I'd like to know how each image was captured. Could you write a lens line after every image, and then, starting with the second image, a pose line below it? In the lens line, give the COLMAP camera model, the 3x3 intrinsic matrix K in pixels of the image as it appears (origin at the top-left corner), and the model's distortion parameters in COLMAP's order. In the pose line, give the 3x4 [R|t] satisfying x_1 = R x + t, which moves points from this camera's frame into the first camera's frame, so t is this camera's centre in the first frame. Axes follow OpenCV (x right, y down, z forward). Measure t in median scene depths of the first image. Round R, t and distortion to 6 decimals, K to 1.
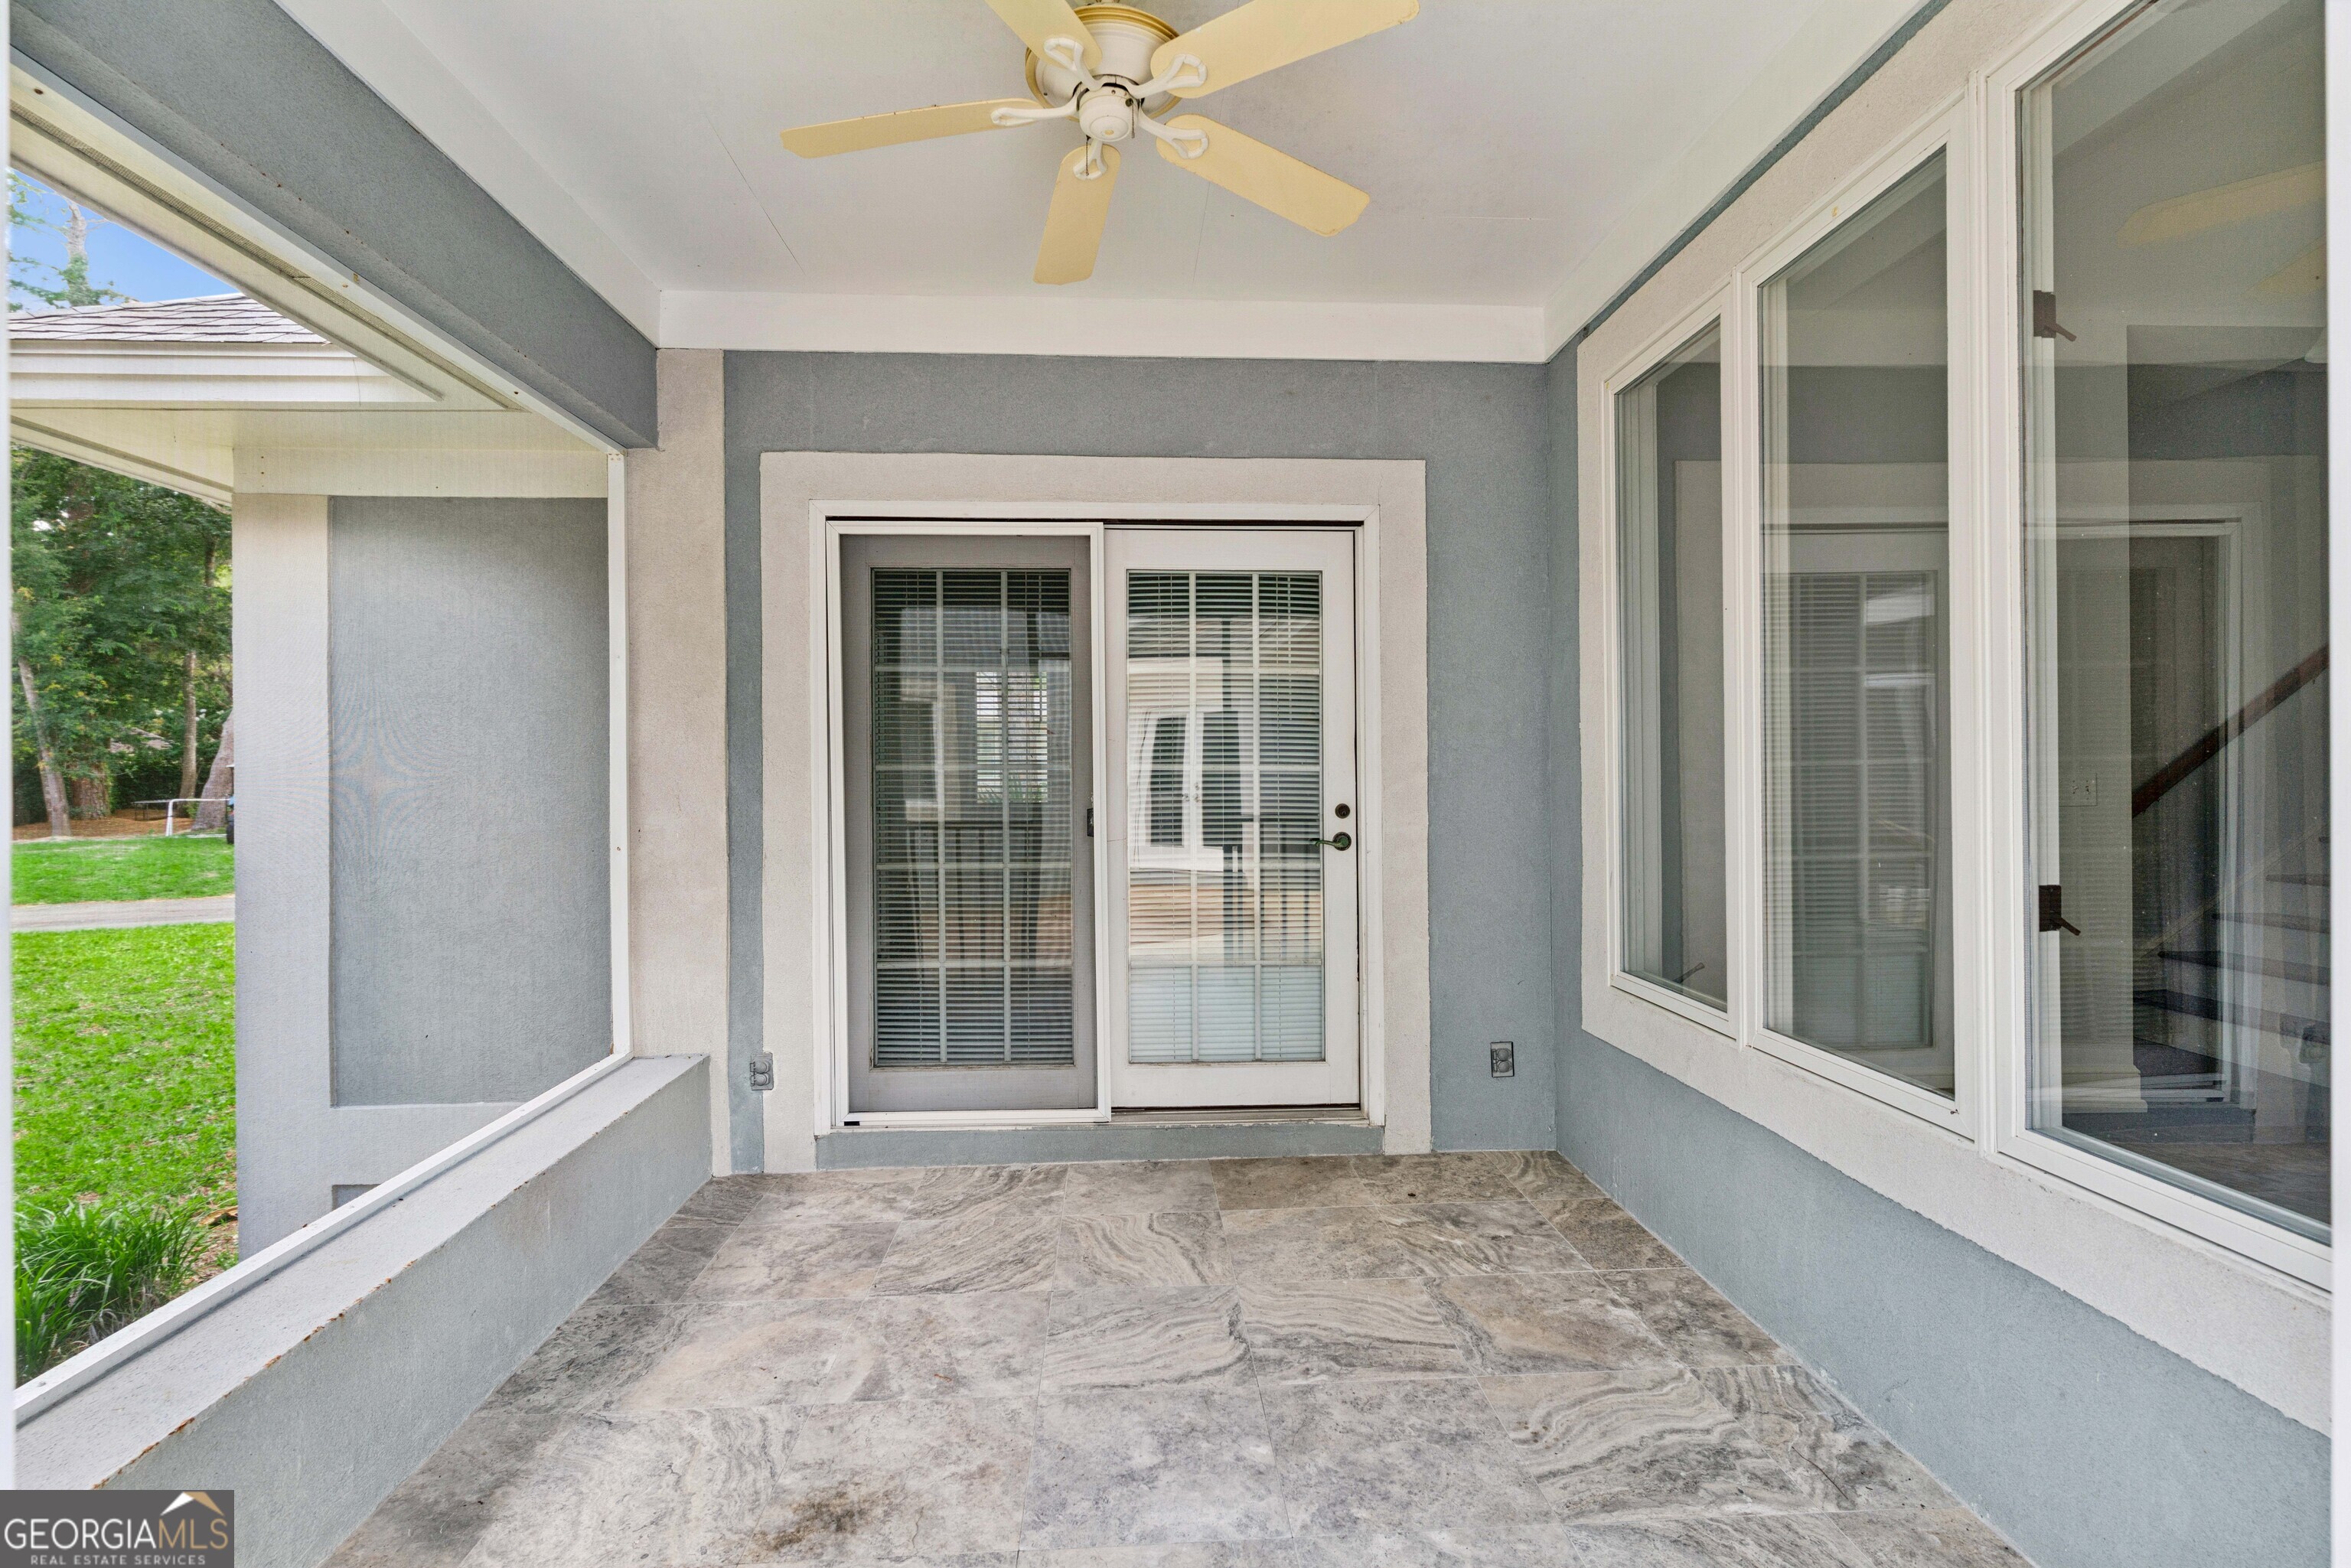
lens RADIAL K [[1112.0, 0, 1169.7], [0, 1112.0, 782.6], [0, 0, 1]] dist [0.008159, -0.000081]
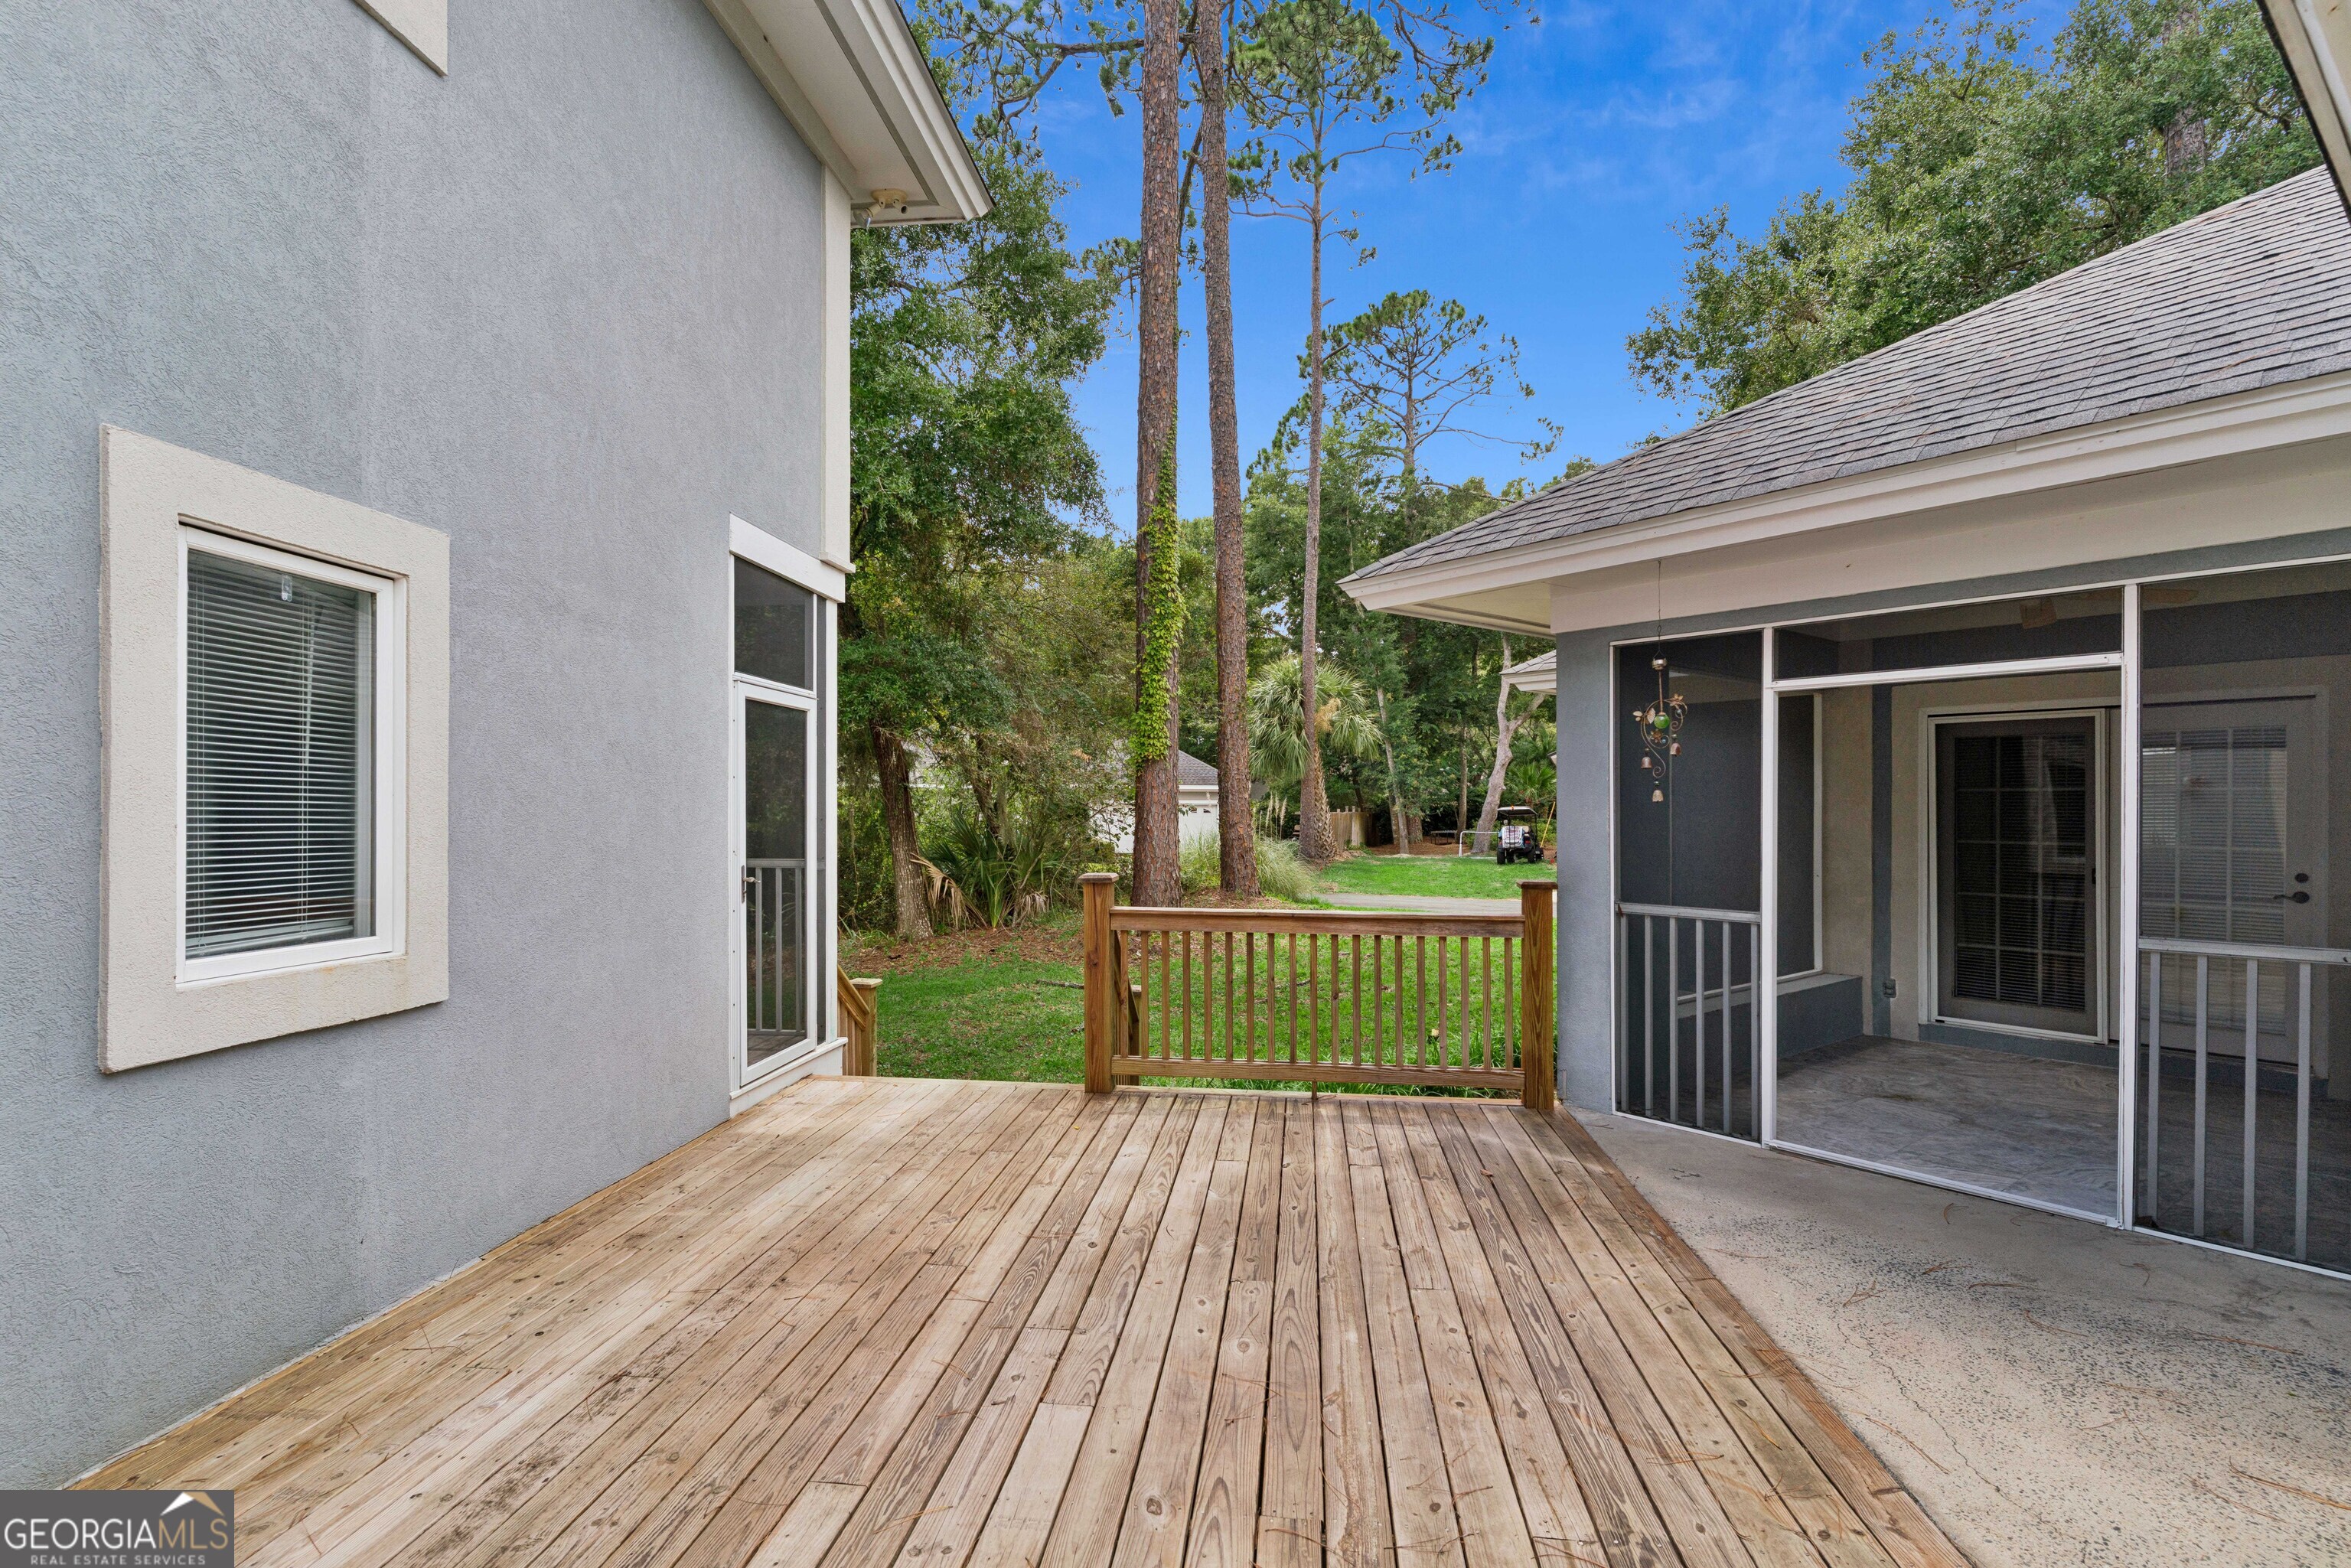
lens RADIAL K [[1114.7, 0, 1169.9], [0, 1114.7, 806.6], [0, 0, 1]] dist [0.002542, 0.000698]
pose [[0.581032, 0.004568, -0.813868, 0.513422], [-0.014101, 0.999891, -0.004455, -0.045972], [0.813759, 0.014065, 0.581032, -1.226435]]
